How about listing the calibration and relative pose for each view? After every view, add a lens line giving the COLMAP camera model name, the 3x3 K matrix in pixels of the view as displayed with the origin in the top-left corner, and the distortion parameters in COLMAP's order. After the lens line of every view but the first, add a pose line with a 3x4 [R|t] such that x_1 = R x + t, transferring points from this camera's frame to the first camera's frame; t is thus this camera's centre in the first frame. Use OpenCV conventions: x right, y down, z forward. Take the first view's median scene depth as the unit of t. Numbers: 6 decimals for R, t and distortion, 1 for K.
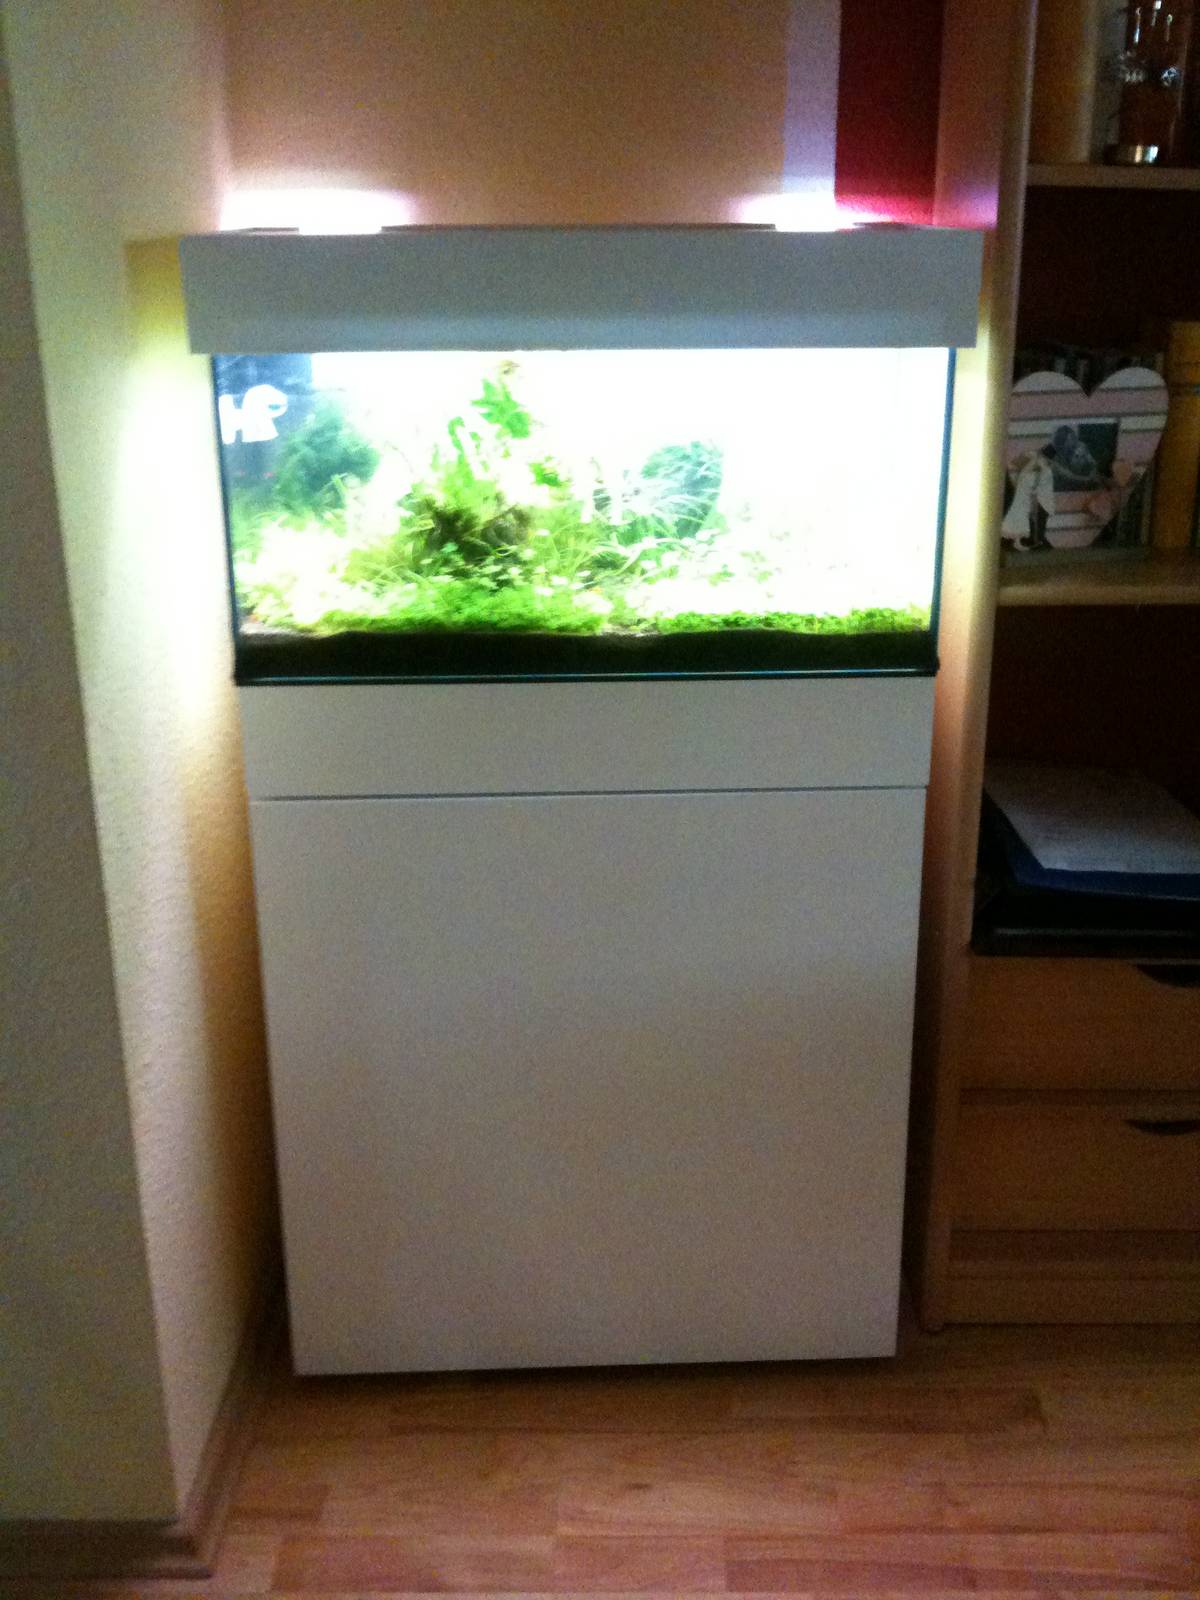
lens RADIAL K [[1673.4, 0, 599.9], [0, 1673.4, 798.8], [0, 0, 1]] dist [-0.032153, 0.000000]
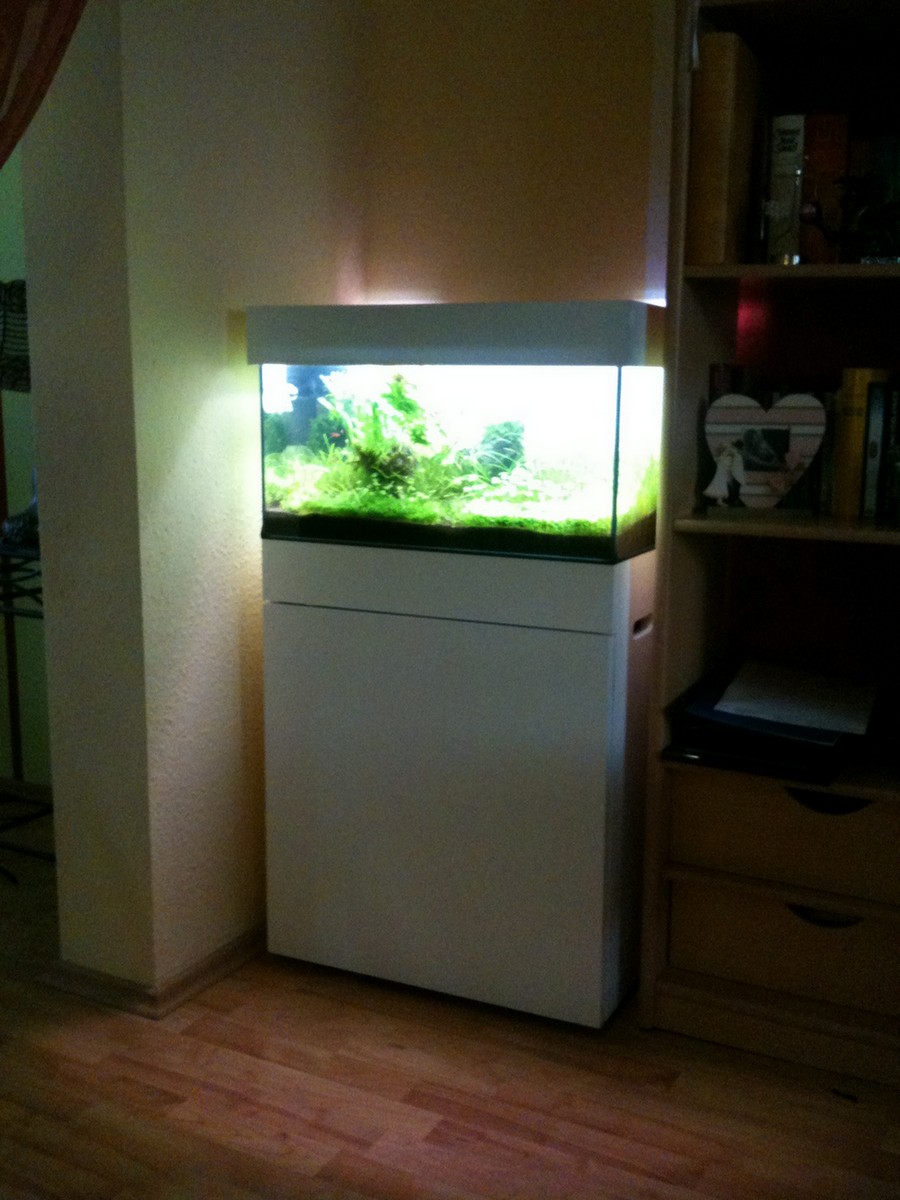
lens RADIAL K [[1255.0, 0, 450.3], [0, 1255.0, 600.7], [0, 0, 1]] dist [-0.032153, 0.000000]
pose [[0.890566, 0.097517, -0.444277, 0.600436], [-0.171136, 0.976813, -0.128641, 0.144724], [0.421431, 0.190595, 0.886606, -0.150099]]
